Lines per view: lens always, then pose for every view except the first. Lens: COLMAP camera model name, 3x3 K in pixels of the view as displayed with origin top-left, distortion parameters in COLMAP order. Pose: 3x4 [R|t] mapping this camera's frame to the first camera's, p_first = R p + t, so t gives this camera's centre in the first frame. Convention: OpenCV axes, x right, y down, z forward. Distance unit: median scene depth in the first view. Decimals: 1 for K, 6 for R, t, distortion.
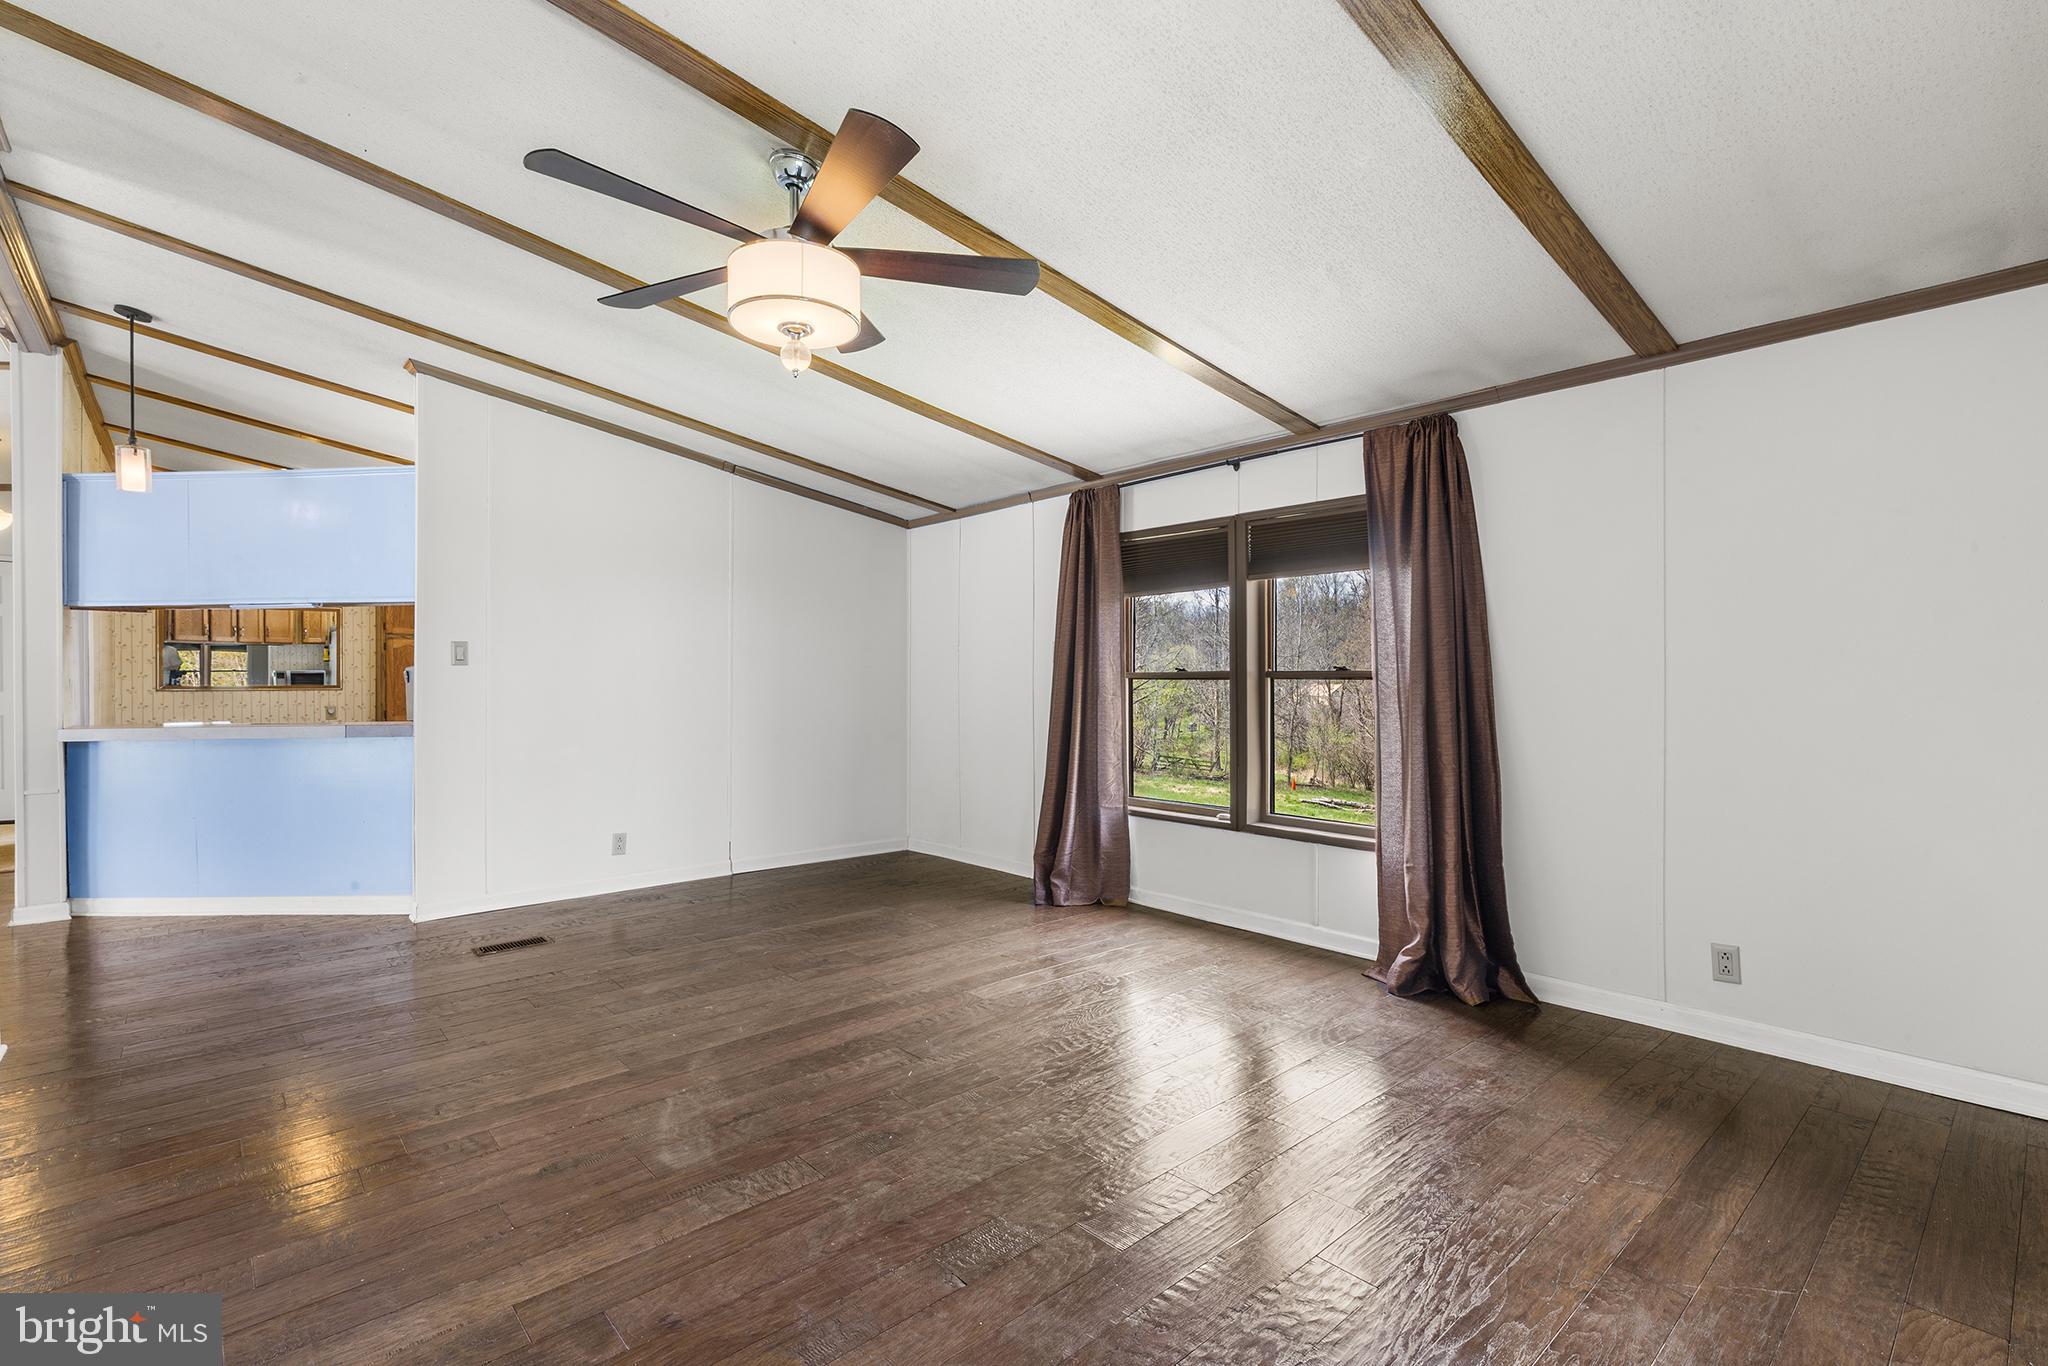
lens RADIAL K [[950.7, 0, 1024.0], [0, 950.7, 683.0], [0, 0, 1]] dist [0.033908, -0.000001]
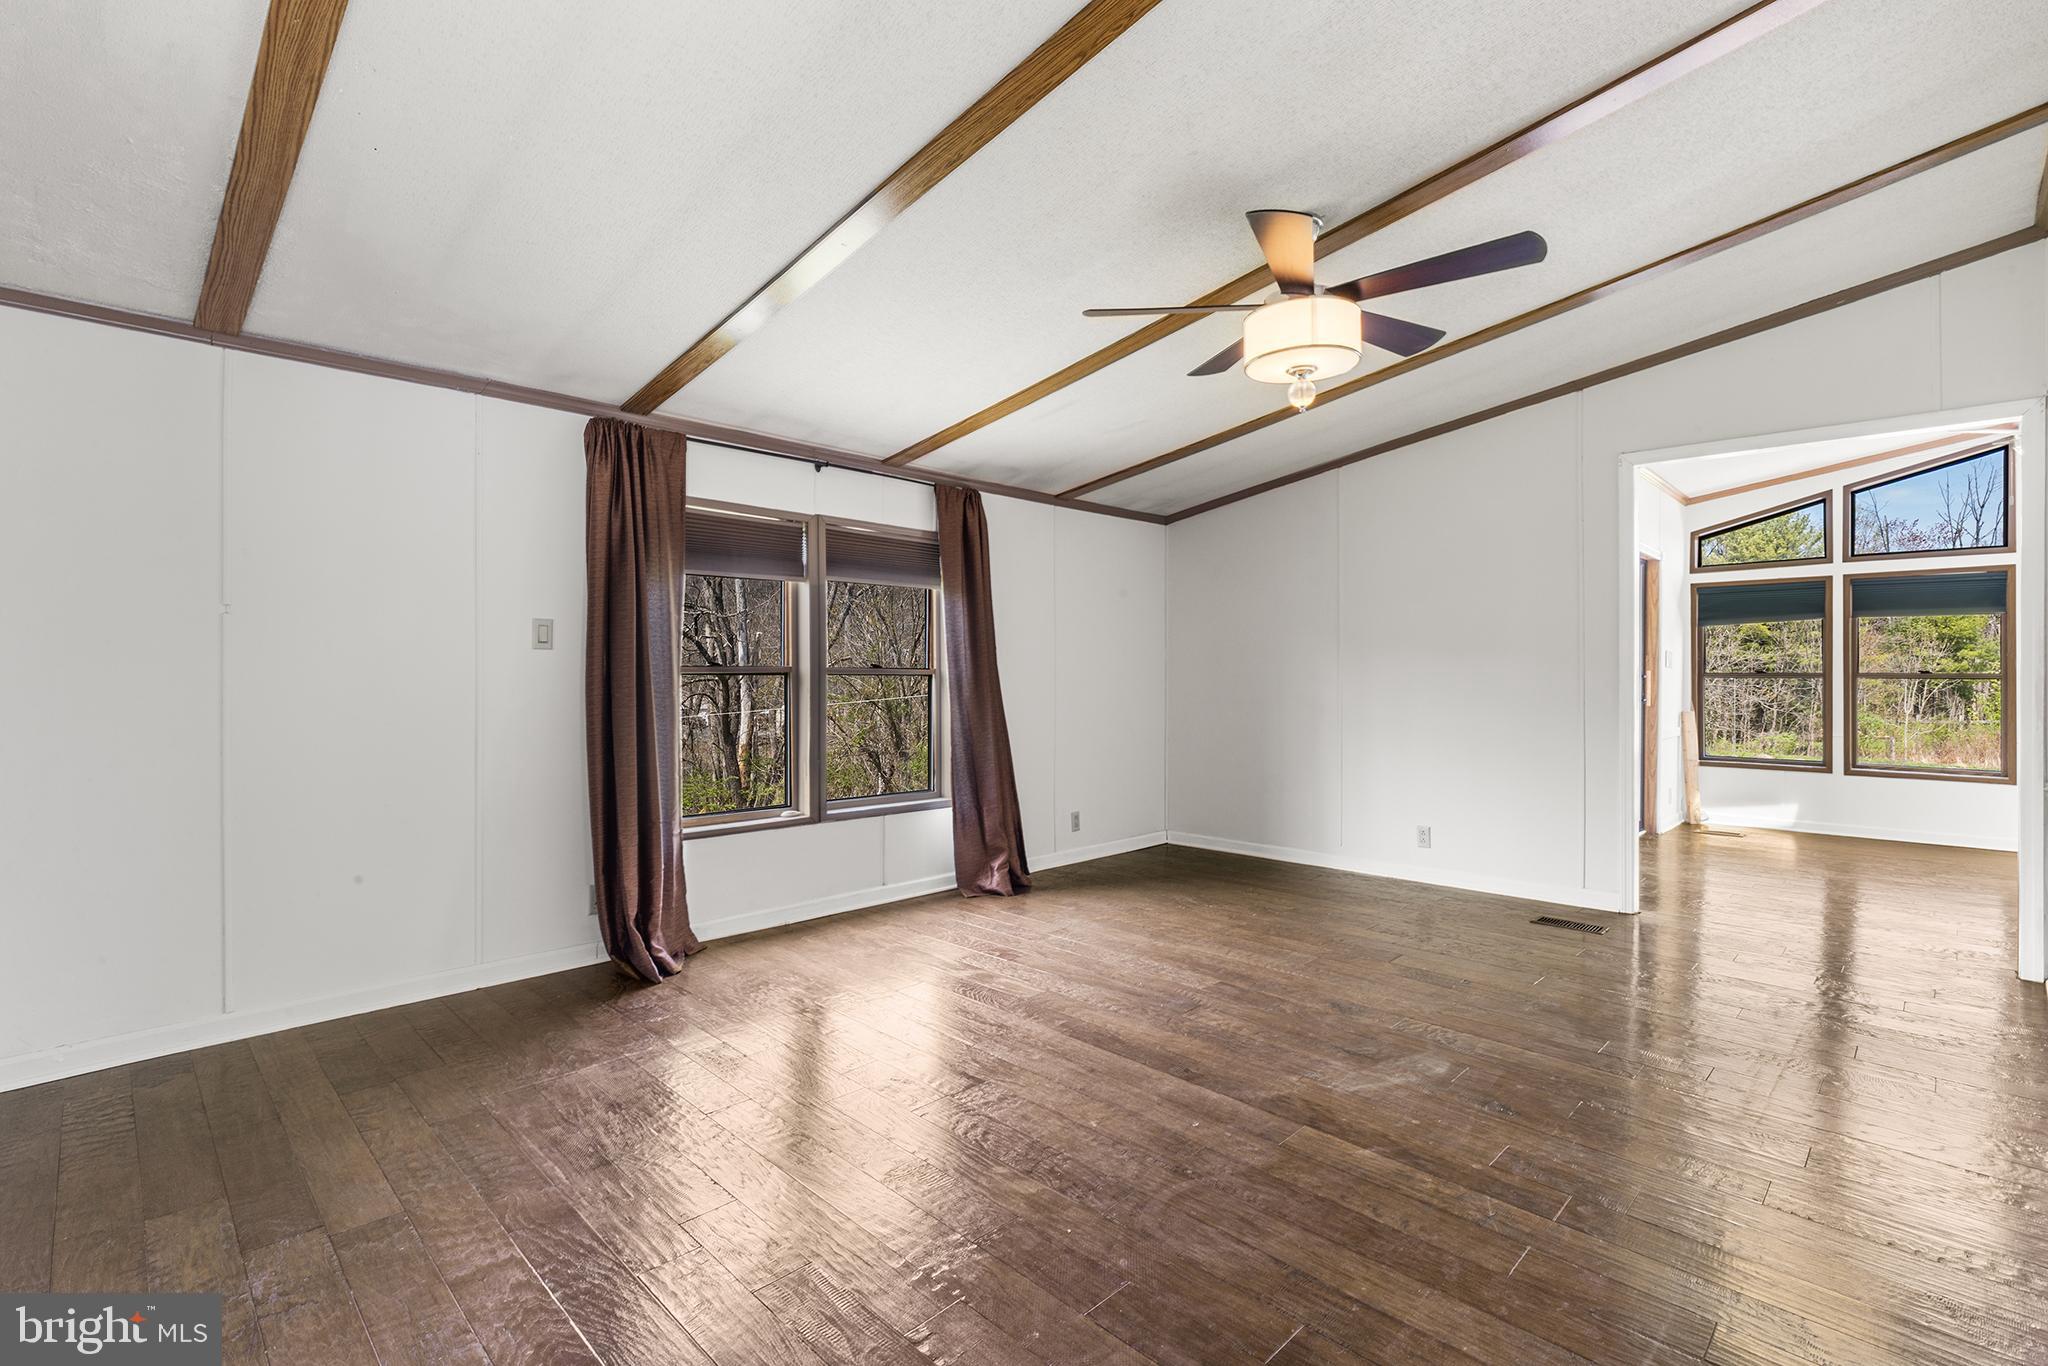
lens RADIAL K [[931.2, 0, 1031.4], [0, 931.2, 666.4], [0, 0, 1]] dist [0.001160, -0.000366]
pose [[-0.079257, 0.022433, 0.996602, -0.962070], [0.009065, 0.999722, -0.021782, 0.014114], [-0.996813, 0.007308, -0.079438, 1.033732]]
